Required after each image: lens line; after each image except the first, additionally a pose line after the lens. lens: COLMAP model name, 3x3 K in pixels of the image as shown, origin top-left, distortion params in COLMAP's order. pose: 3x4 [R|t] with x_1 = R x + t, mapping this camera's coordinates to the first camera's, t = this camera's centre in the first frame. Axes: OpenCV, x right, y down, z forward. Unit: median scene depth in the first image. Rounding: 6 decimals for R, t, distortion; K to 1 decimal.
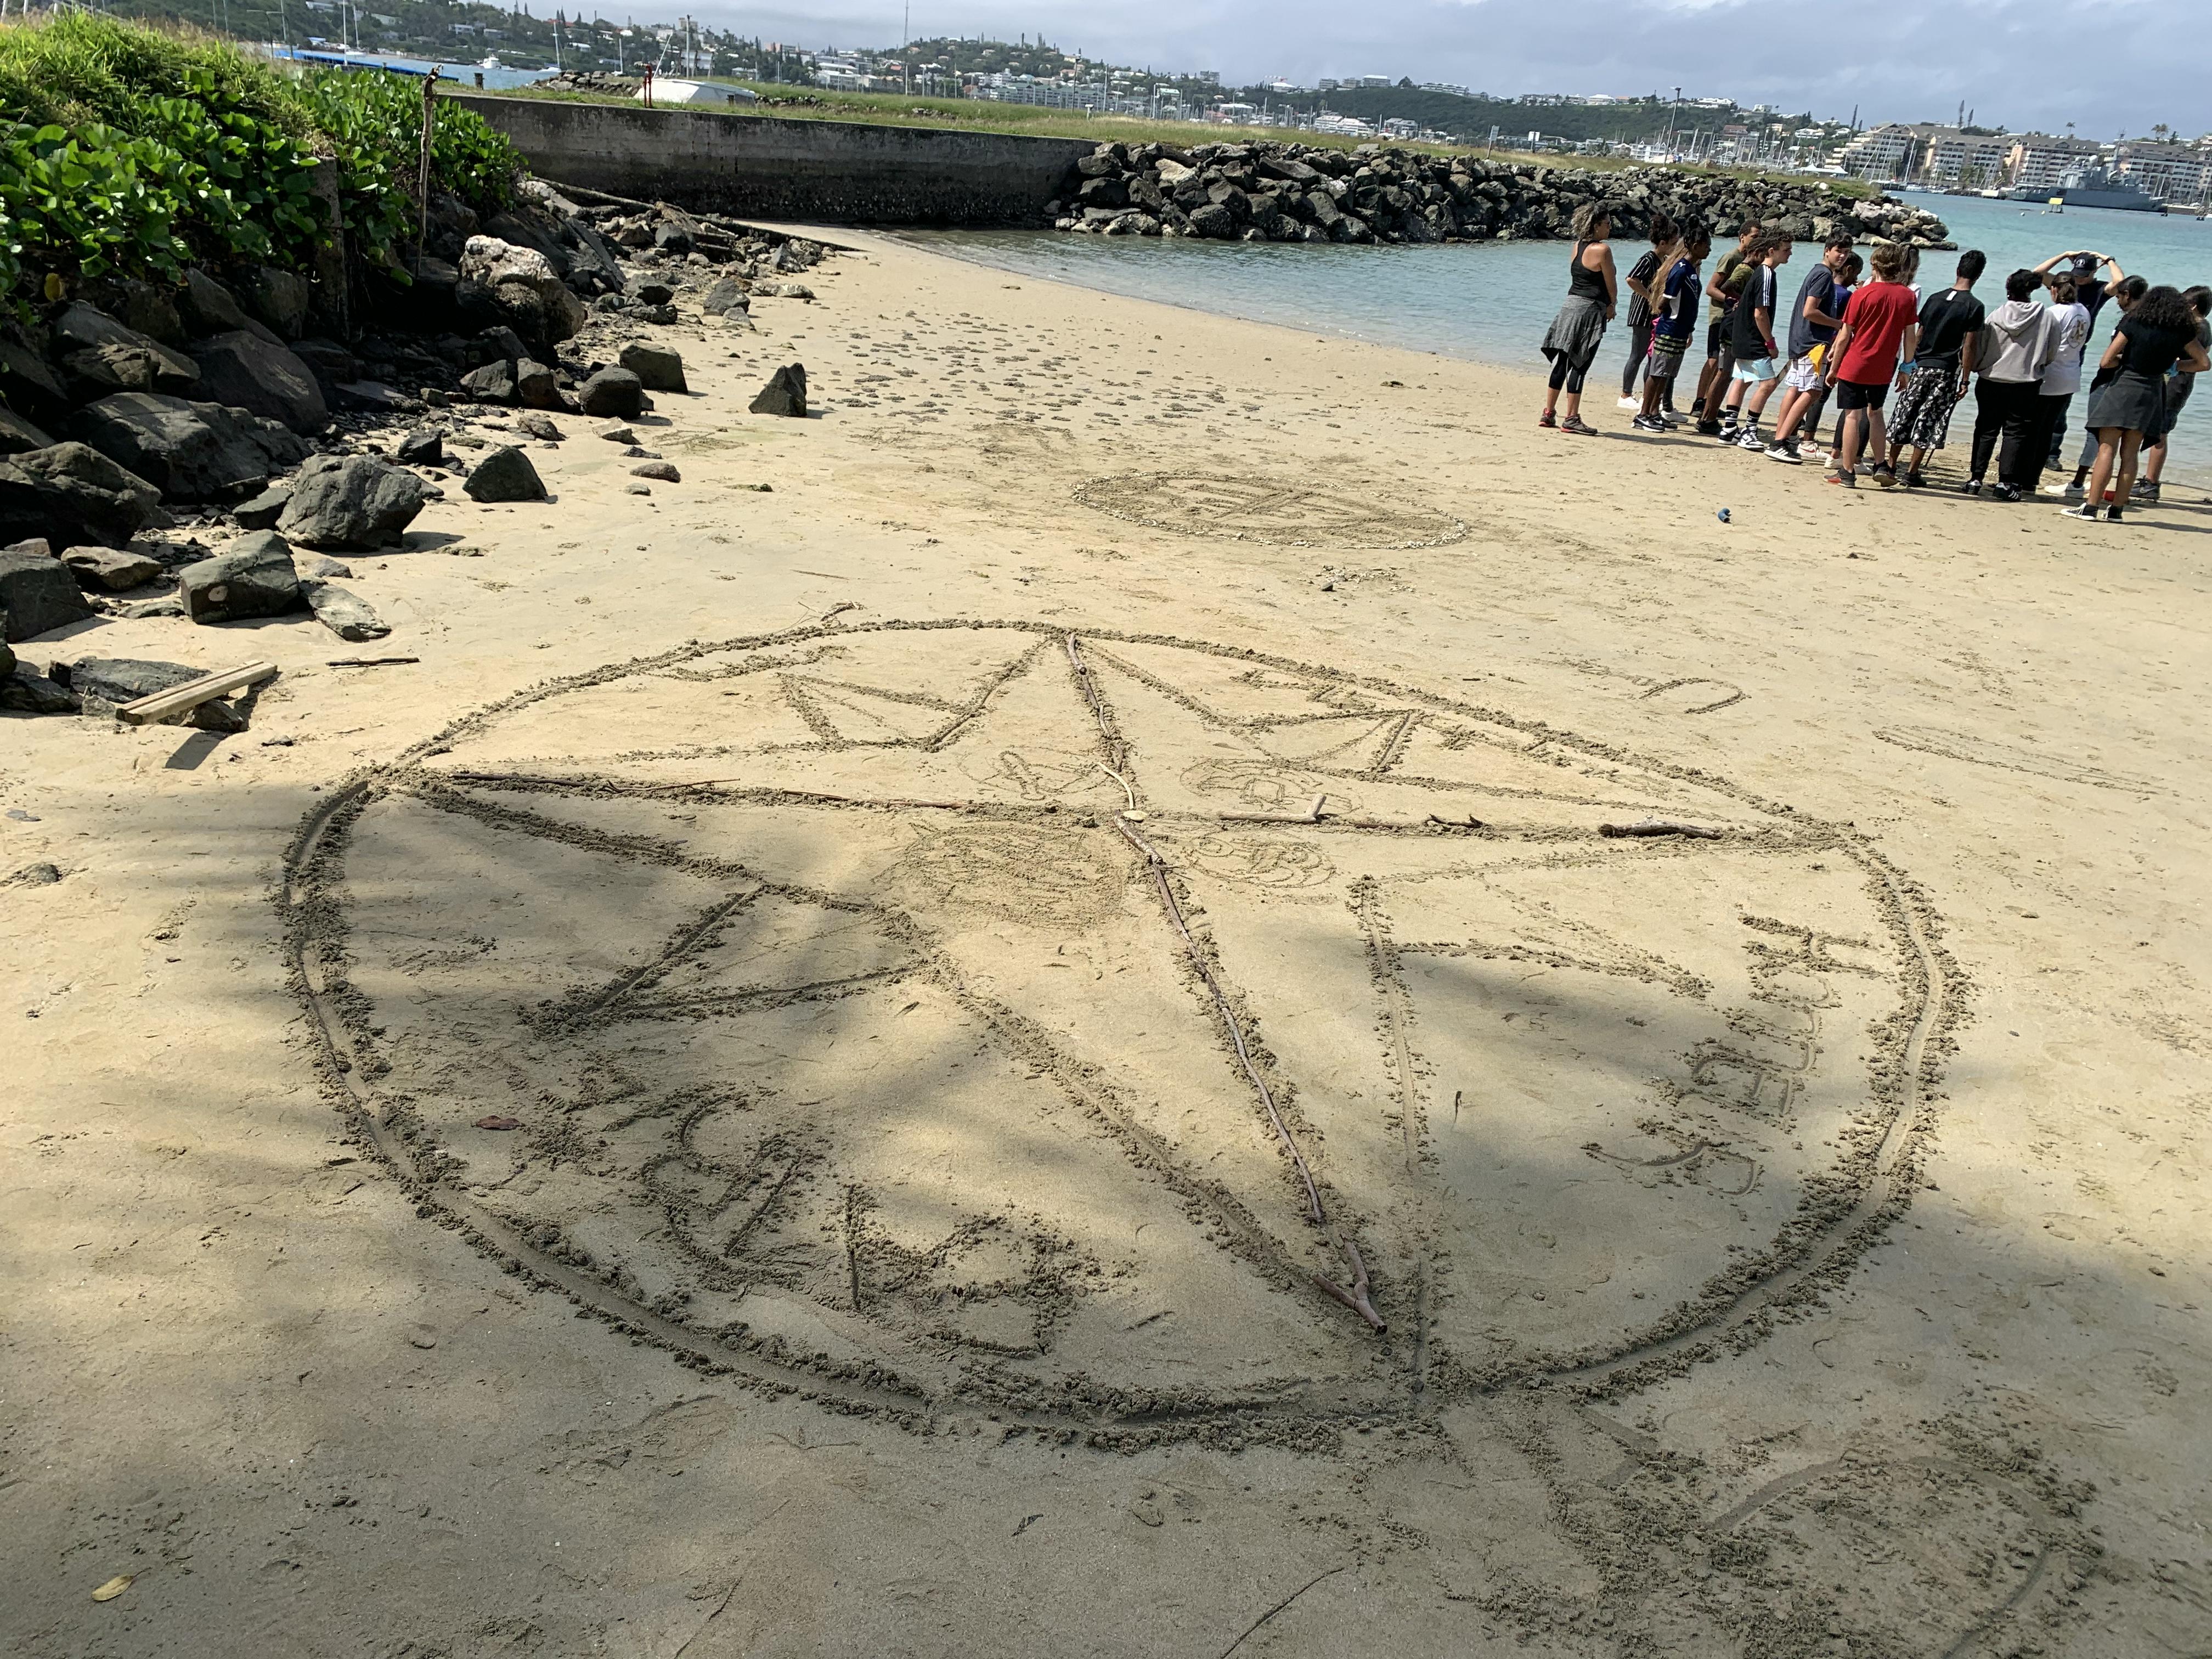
lens RADIAL K [[1684.9, 0, 1106.0], [0, 1684.9, 829.5], [0, 0, 1]] dist [0.028642, 0.002952]
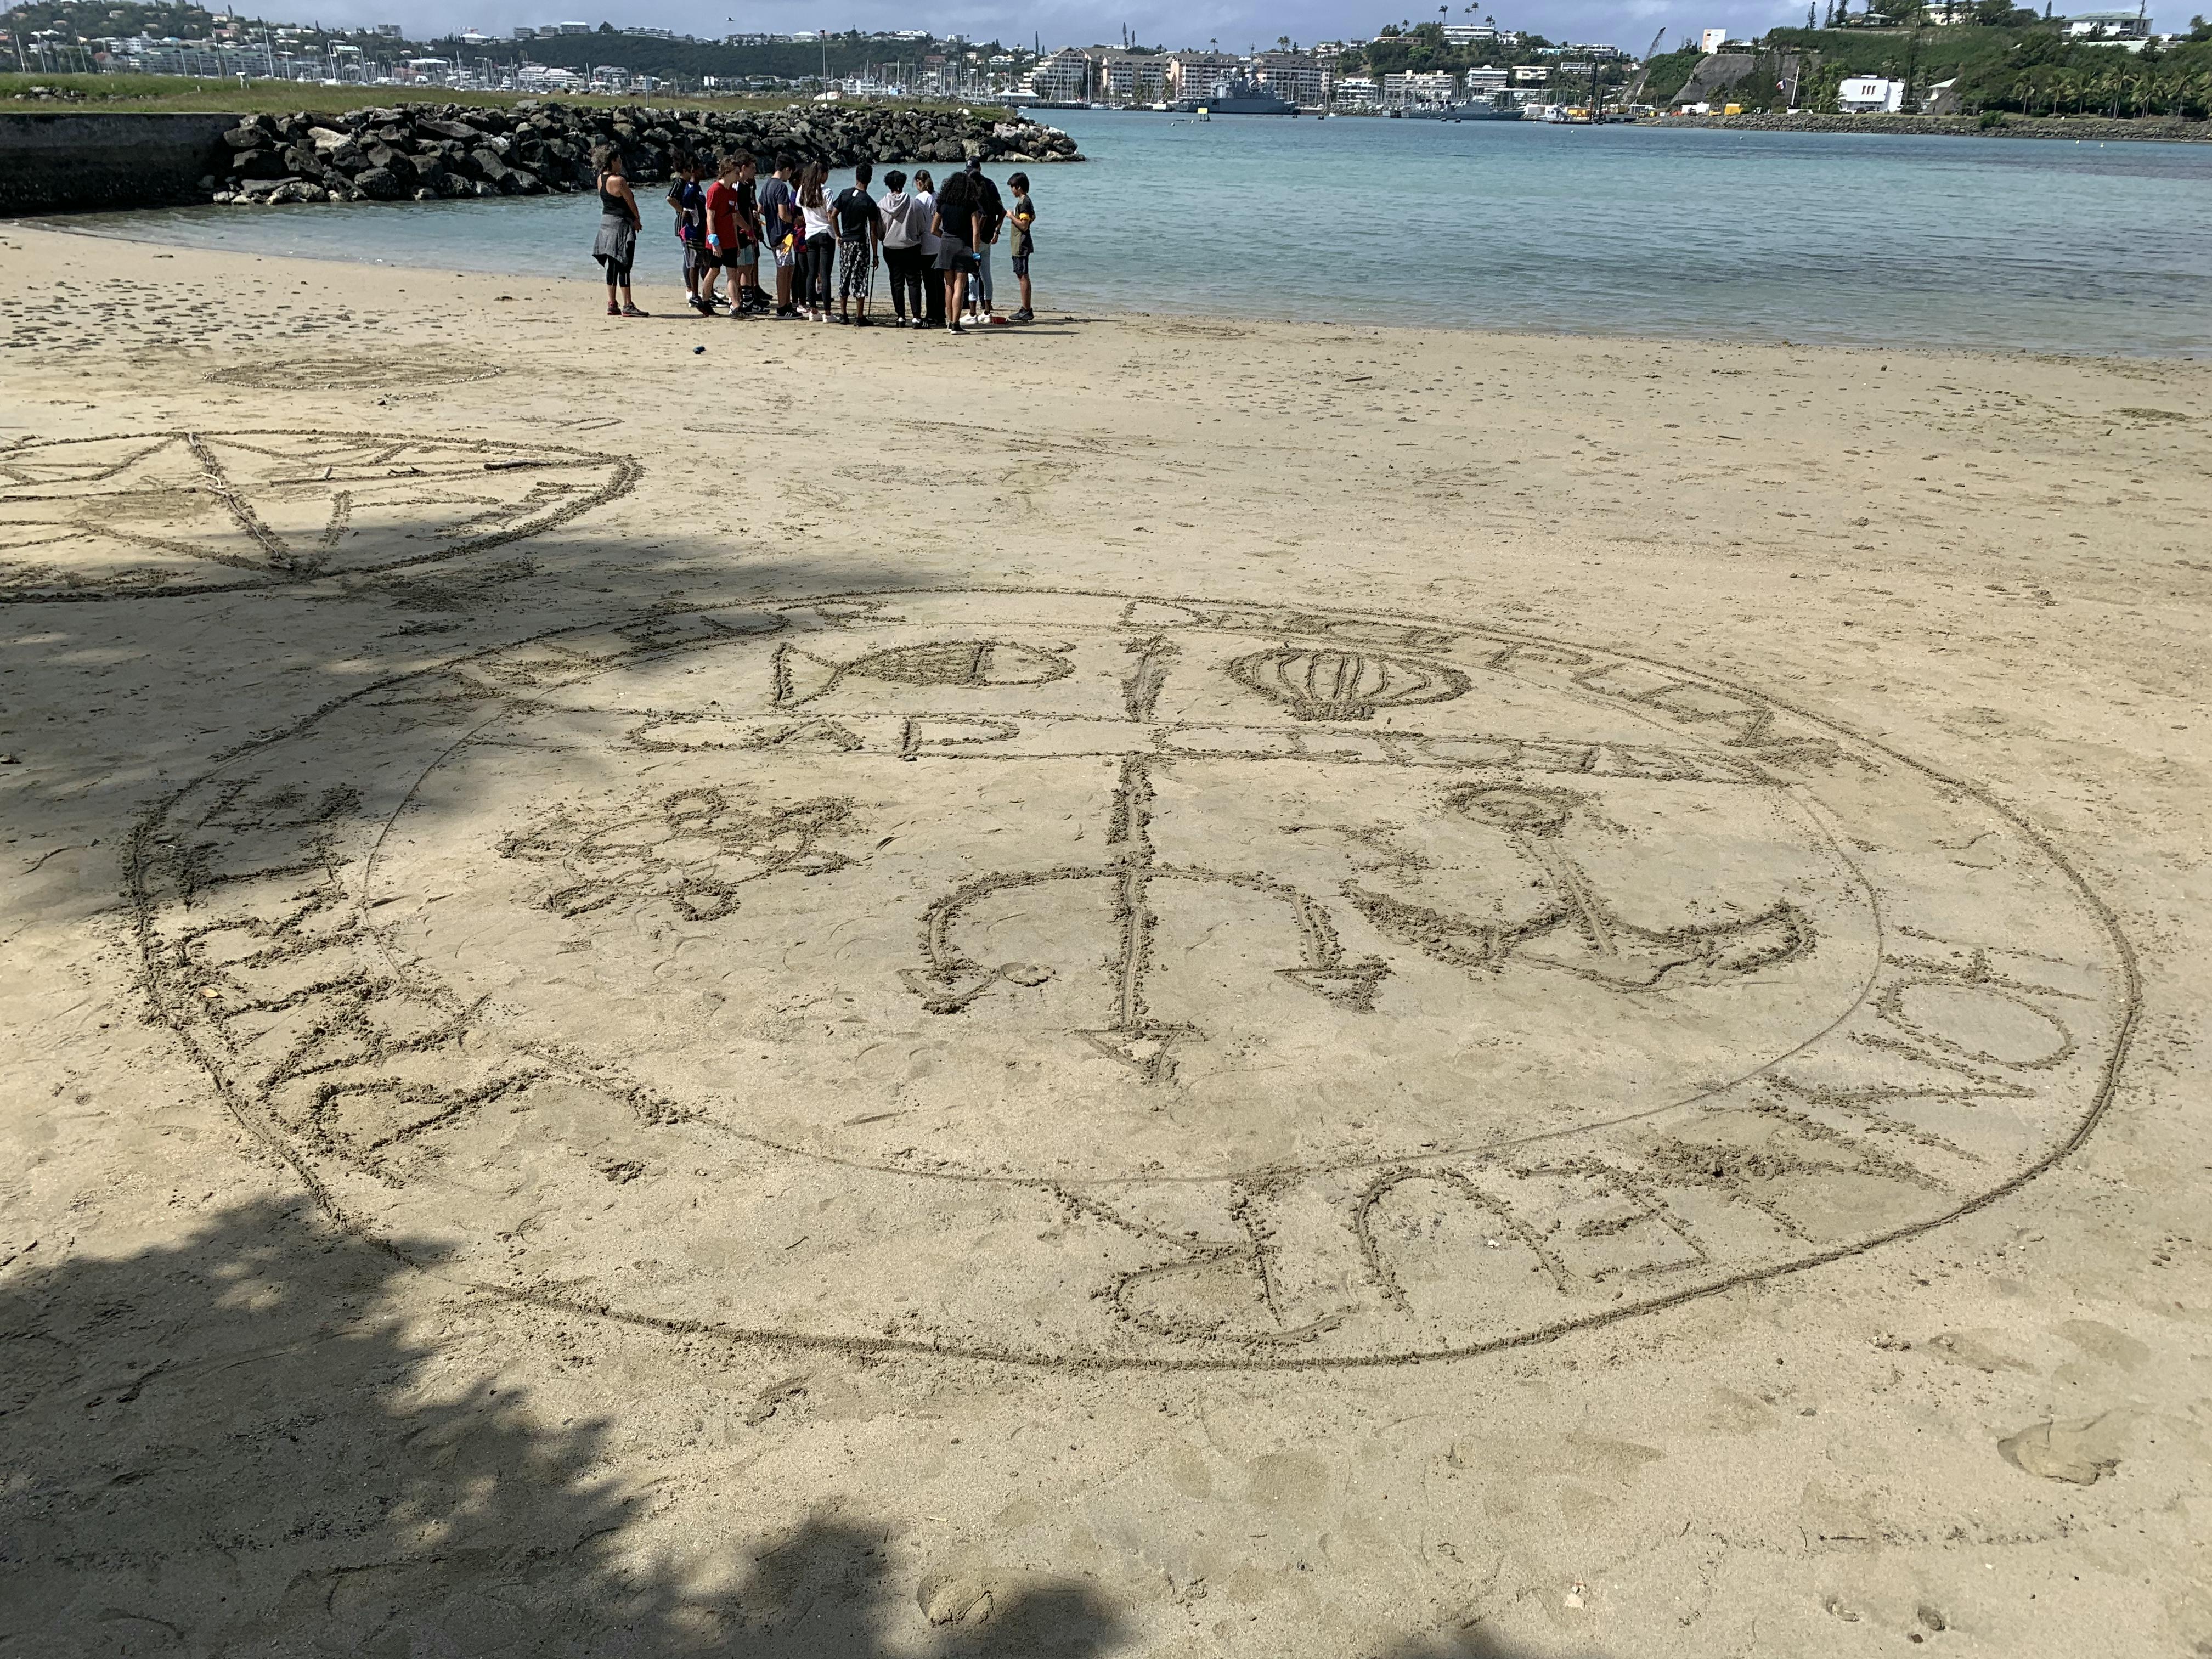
lens RADIAL K [[1684.9, 0, 1106.0], [0, 1684.9, 829.5], [0, 0, 1]] dist [0.028642, 0.002952]
pose [[0.912951, -0.218635, 0.344556, 0.021494], [0.208682, 0.975739, 0.066213, 0.052915], [-0.350674, 0.011454, 0.936428, -0.135763]]
